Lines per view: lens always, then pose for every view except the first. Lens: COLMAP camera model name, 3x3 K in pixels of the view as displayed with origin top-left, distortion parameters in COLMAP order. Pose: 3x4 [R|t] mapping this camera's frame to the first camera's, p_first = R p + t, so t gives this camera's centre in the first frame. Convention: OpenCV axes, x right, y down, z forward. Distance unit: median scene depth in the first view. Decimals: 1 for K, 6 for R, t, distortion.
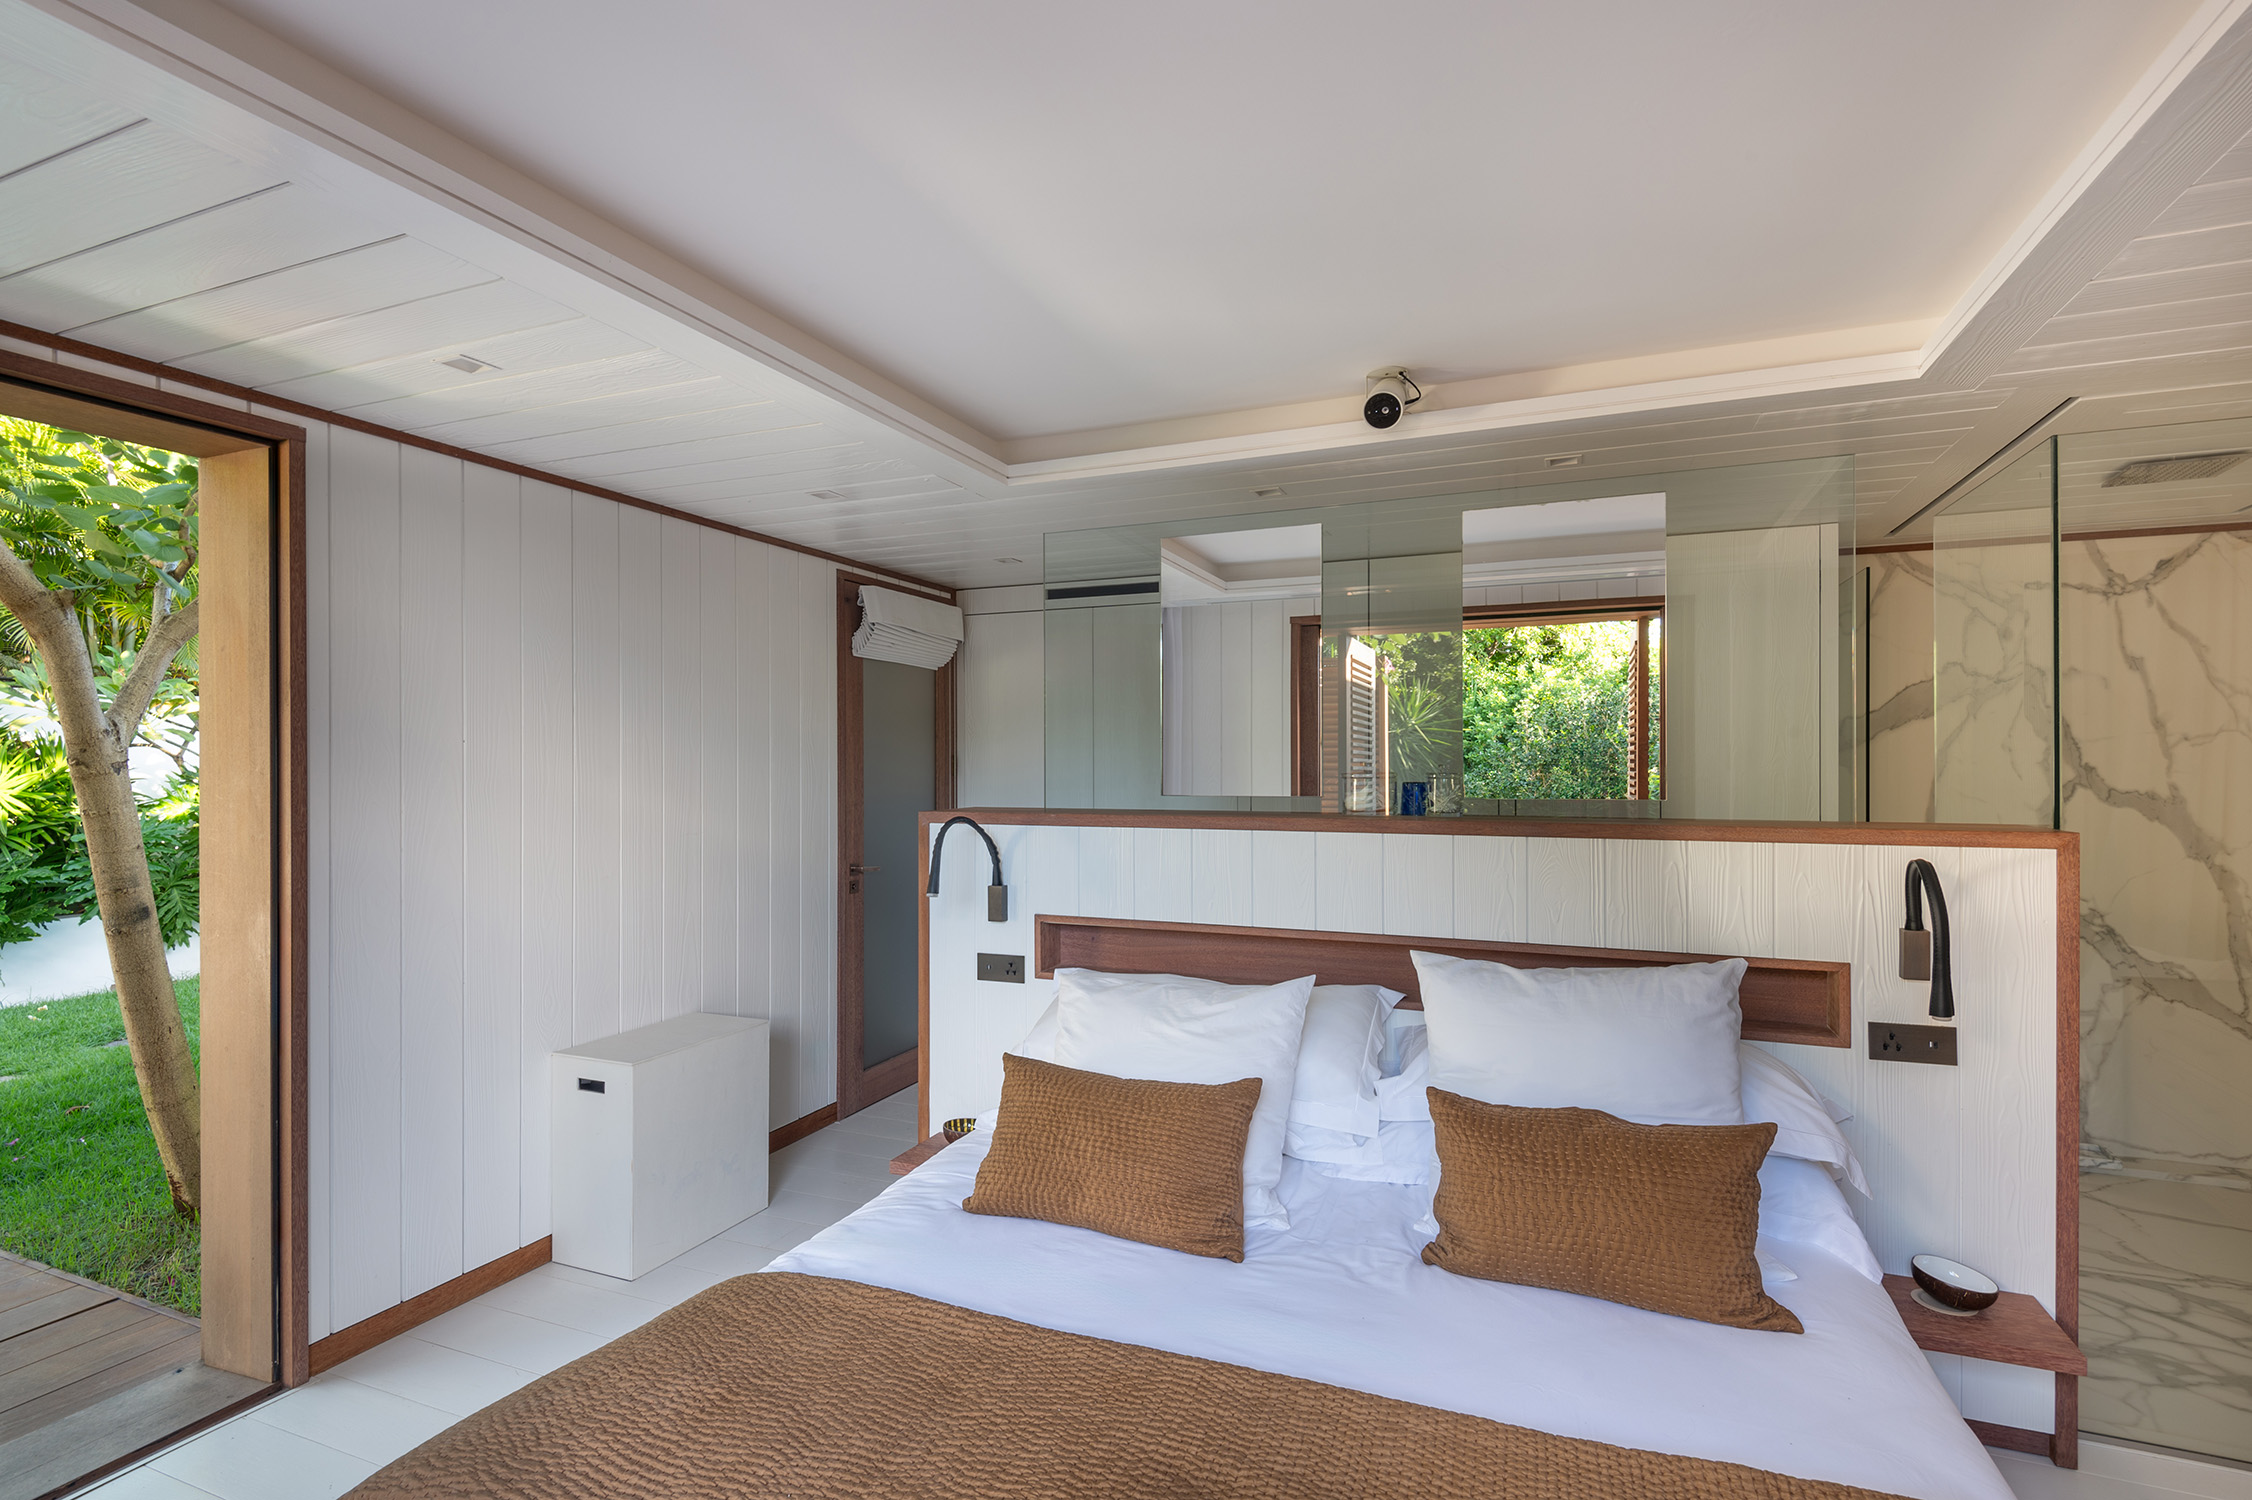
lens RADIAL K [[1010.3, 0, 1126.0], [0, 1010.3, 750.0], [0, 0, 1]] dist [-0.000610, -0.000584]
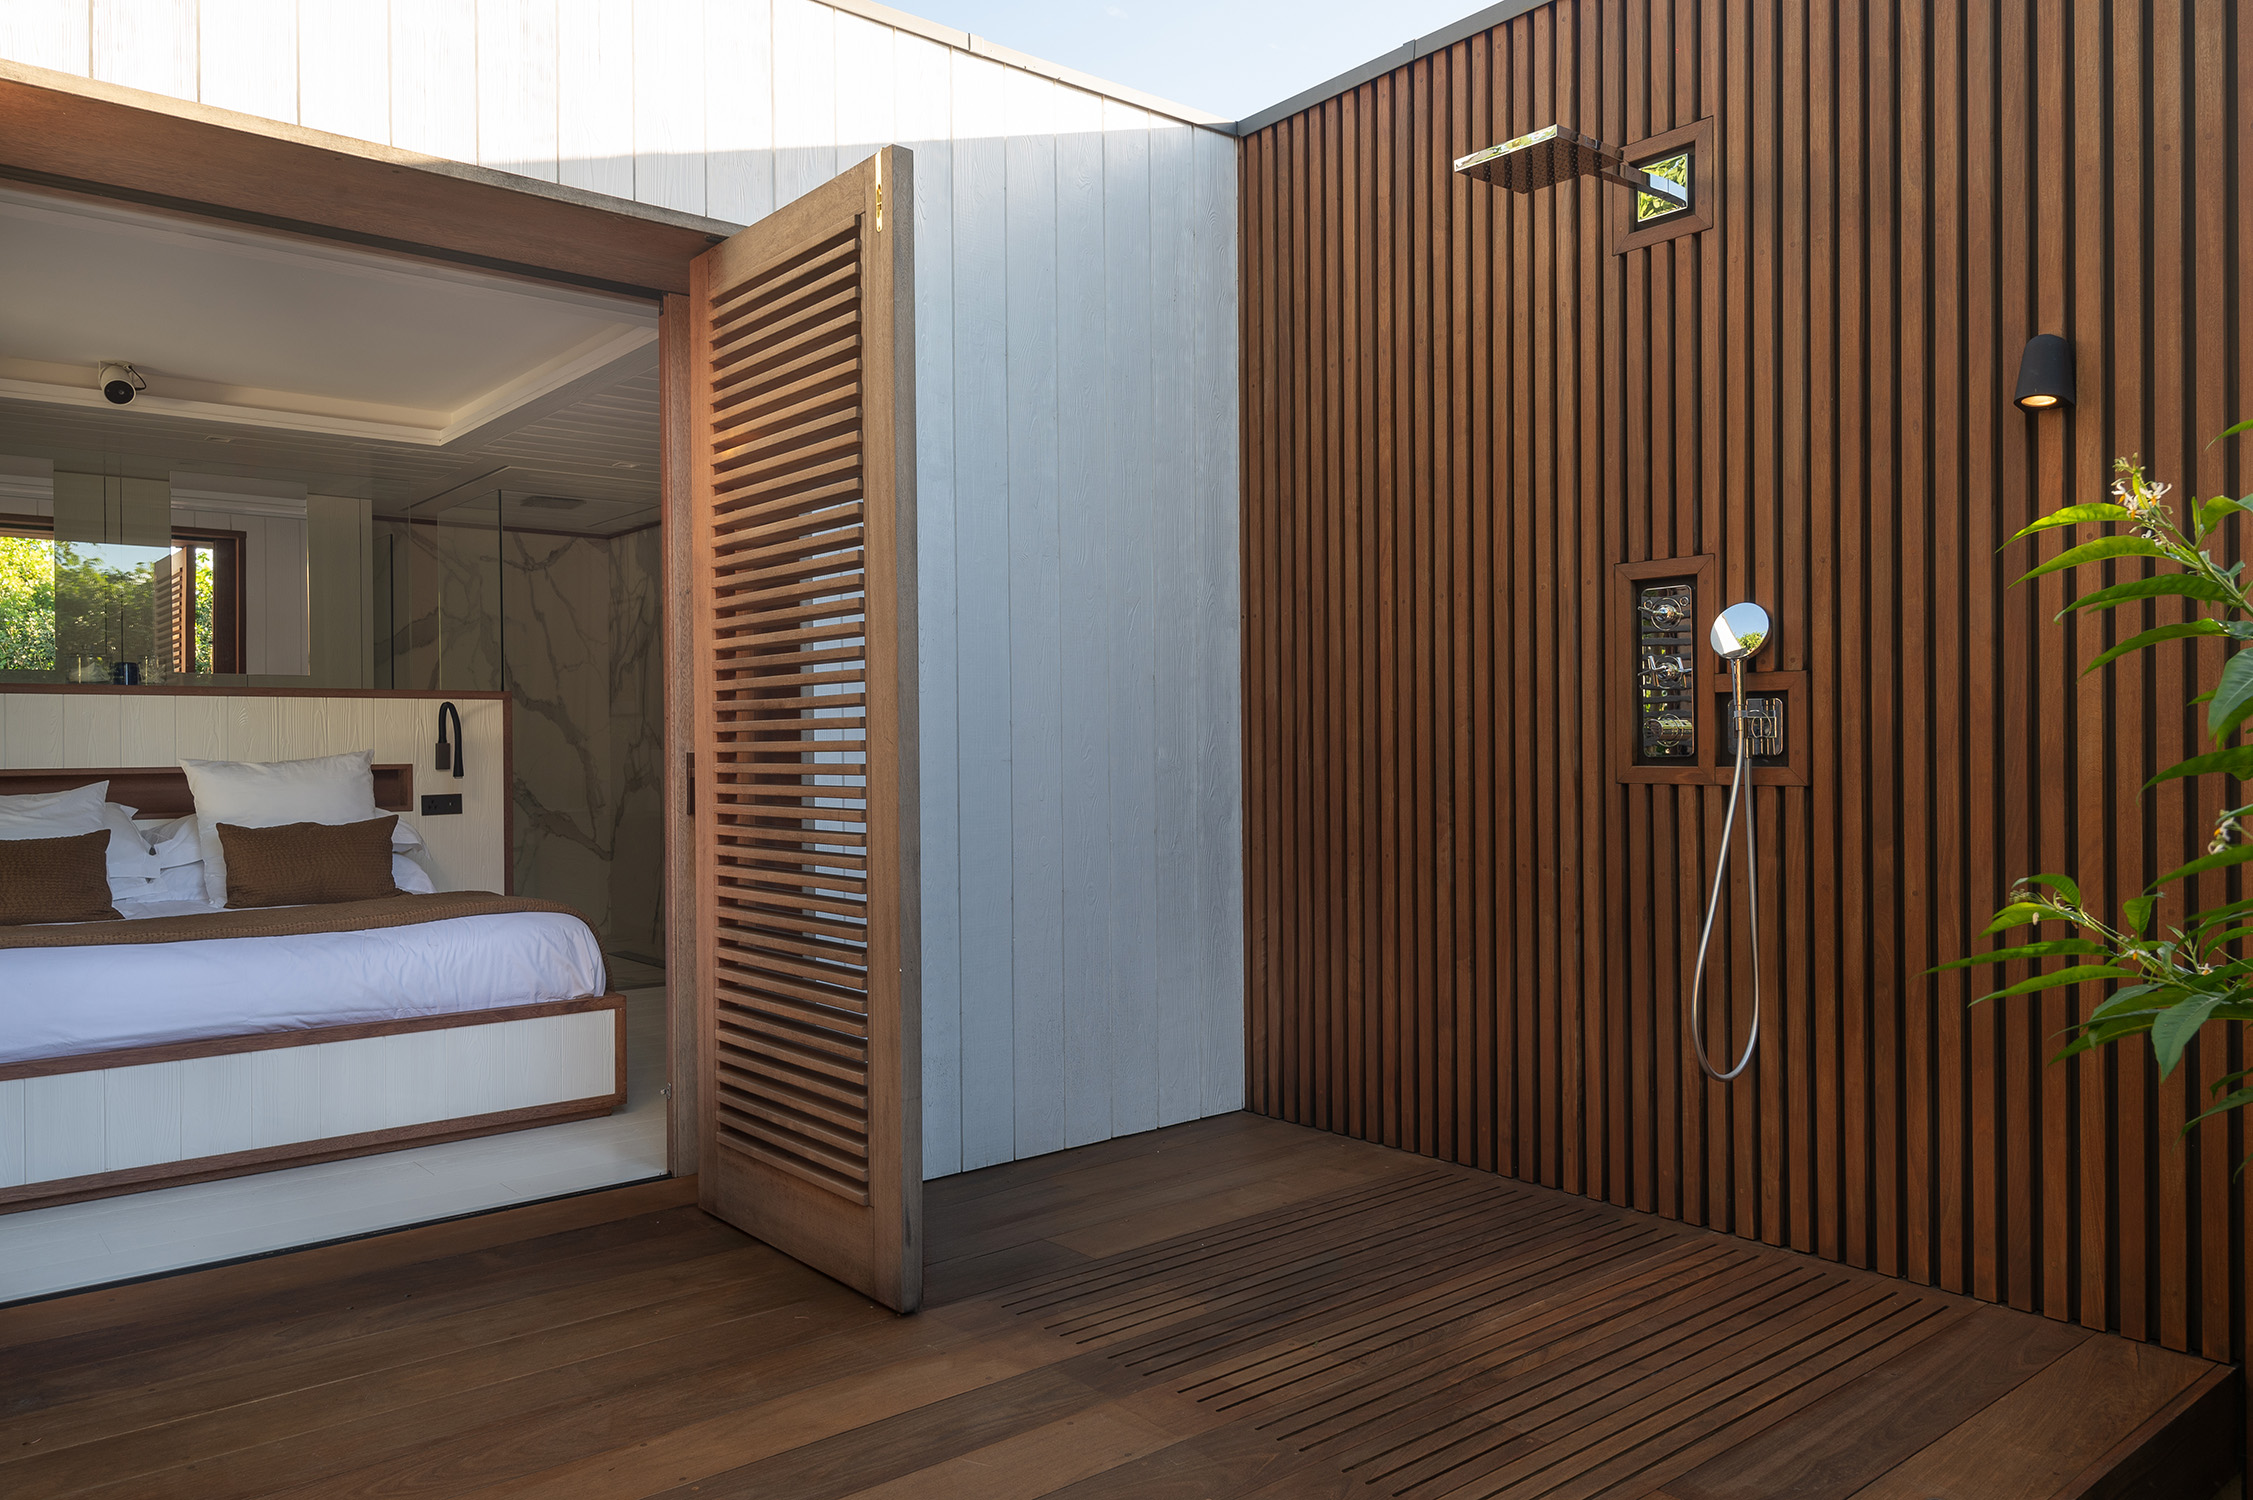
lens RADIAL K [[1565.8, 0, 1126.5], [0, 1565.8, 750.0], [0, 0, 1]] dist [0.000605, -0.001175]
pose [[0.426425, -0.008671, 0.904481, -1.093908], [0.005395, 0.999961, 0.007043, 0.149006], [-0.904507, 0.001876, 0.426455, -1.161021]]
